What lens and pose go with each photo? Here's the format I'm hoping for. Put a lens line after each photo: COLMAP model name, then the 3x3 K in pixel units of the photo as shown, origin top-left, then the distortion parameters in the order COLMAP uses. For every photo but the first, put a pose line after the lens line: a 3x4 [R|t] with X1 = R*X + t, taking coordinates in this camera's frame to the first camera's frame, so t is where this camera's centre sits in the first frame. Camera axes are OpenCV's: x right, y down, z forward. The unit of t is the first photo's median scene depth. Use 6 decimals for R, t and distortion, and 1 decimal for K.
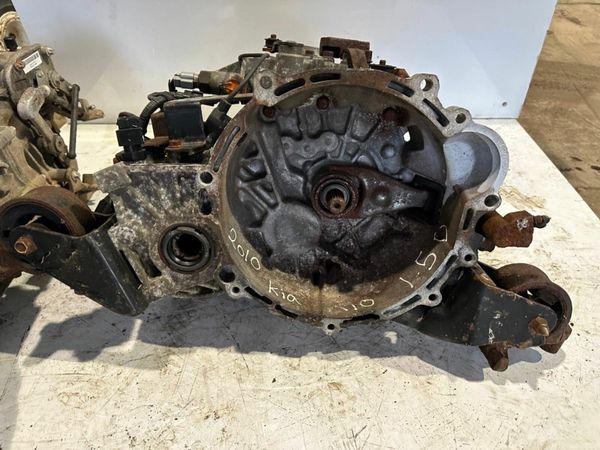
lens RADIAL K [[420.1, 0, 299.4], [0, 420.1, 230.7], [0, 0, 1]] dist [-0.002136, -0.023213]
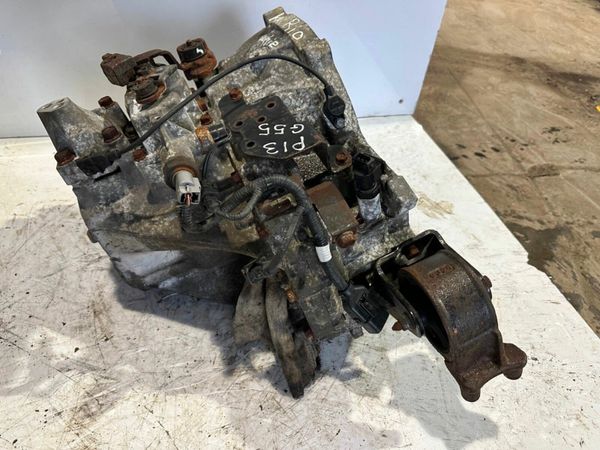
lens RADIAL K [[424.7, 0, 300.0], [0, 424.7, 225.0], [0, 0, 1]] dist [-0.022847, -0.003321]
pose [[0.962151, -0.101132, 0.253057, -0.052058], [0.087708, 0.994100, 0.063808, -0.146977], [-0.258017, -0.039198, 0.965345, 0.105720]]
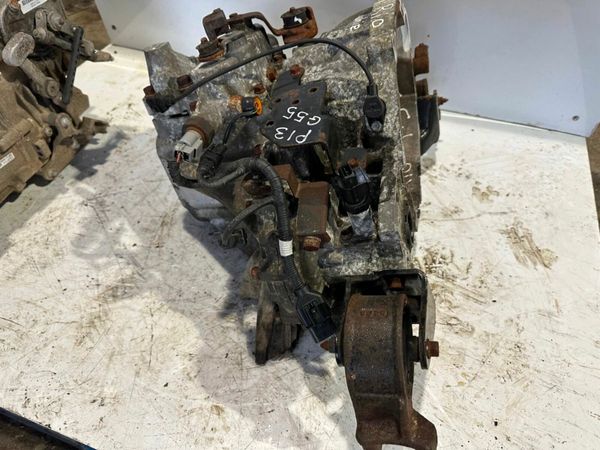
lens RADIAL K [[420.2, 0, 300.0], [0, 420.2, 225.0], [0, 0, 1]] dist [-0.020508, -0.003263]
pose [[0.955053, 0.249230, -0.160491, 0.245716], [-0.218142, 0.957485, 0.188775, -0.217322], [0.200716, -0.145281, 0.968817, 0.101108]]
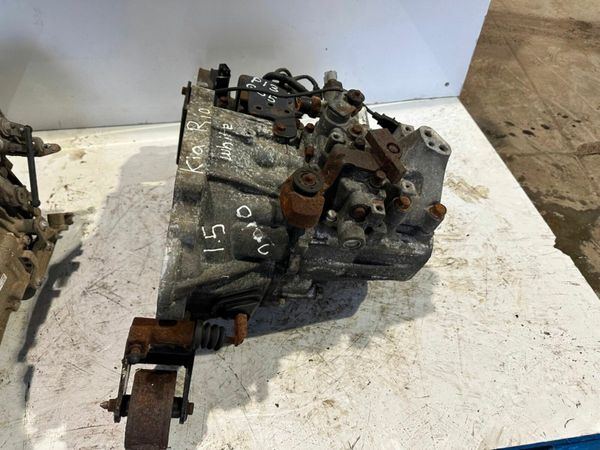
lens RADIAL K [[419.4, 0, 300.3], [0, 419.4, 230.3], [0, 0, 1]] dist [-0.019766, -0.004541]
pose [[0.986650, -0.107146, 0.122647, -0.062204], [0.088348, 0.984792, 0.149594, -0.209410], [-0.136810, -0.136762, 0.981111, -0.037624]]
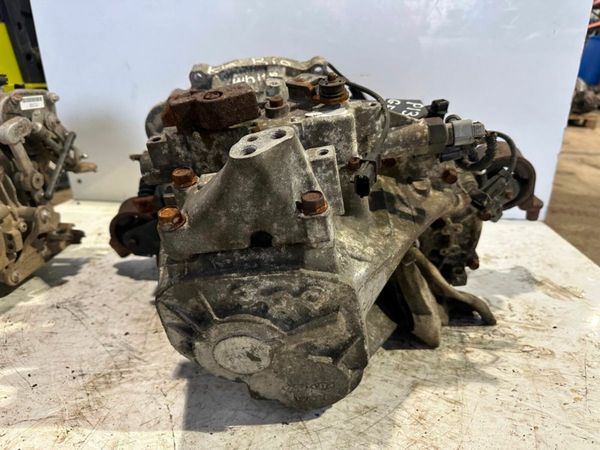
lens RADIAL K [[432.7, 0, 300.0], [0, 432.7, 225.0], [0, 0, 1]] dist [-0.074136, 0.045529]
pose [[0.995400, 0.064153, -0.071154, 0.090129], [-0.084320, 0.939231, -0.332768, 0.155376], [0.045482, 0.337237, 0.940321, 0.170545]]
